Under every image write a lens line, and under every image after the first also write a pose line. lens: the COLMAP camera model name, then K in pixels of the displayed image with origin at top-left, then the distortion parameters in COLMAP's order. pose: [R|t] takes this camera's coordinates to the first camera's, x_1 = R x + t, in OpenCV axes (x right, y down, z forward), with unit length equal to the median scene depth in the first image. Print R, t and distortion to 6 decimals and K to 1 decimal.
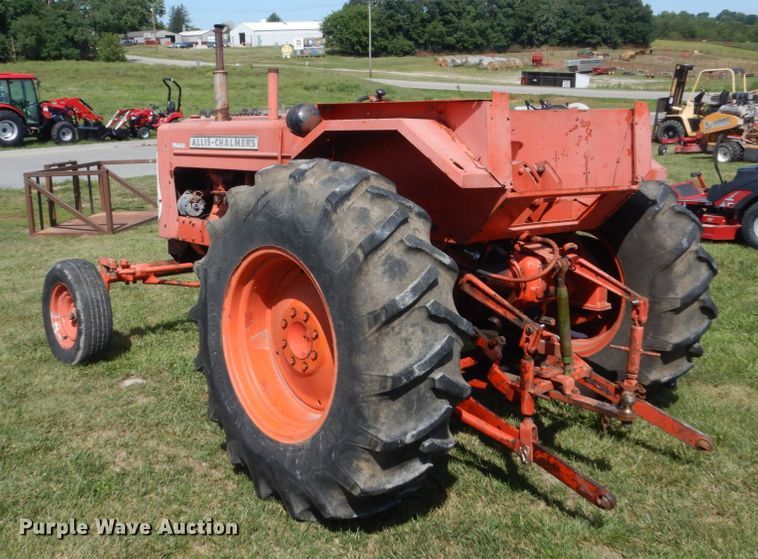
lens RADIAL K [[794.9, 0, 358.0], [0, 794.9, 220.1], [0, 0, 1]] dist [-0.007222, 0.000000]
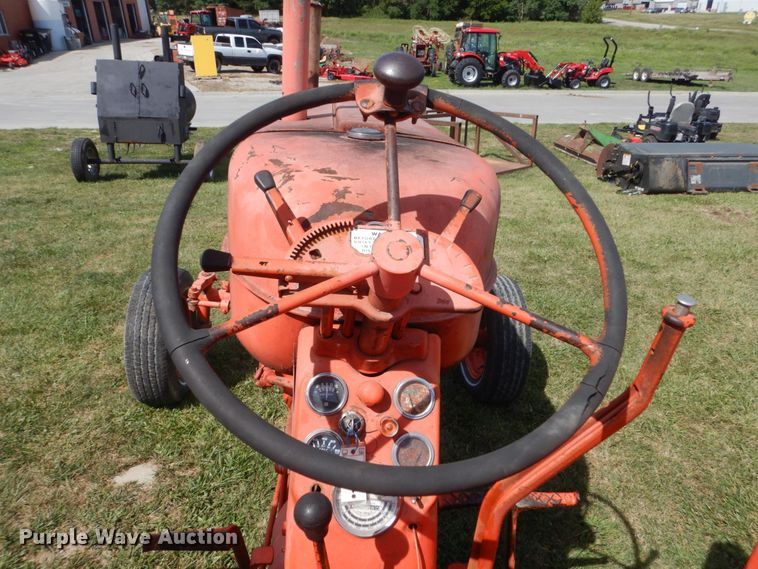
lens RADIAL K [[539.0, 0, 382.0], [0, 539.0, 282.4], [0, 0, 1]] dist [0.000473, -0.005725]
pose [[0.803188, 0.275902, -0.527984, 0.014201], [-0.135758, 0.947737, 0.288728, -0.018146], [0.580051, -0.160225, 0.798667, 0.106441]]
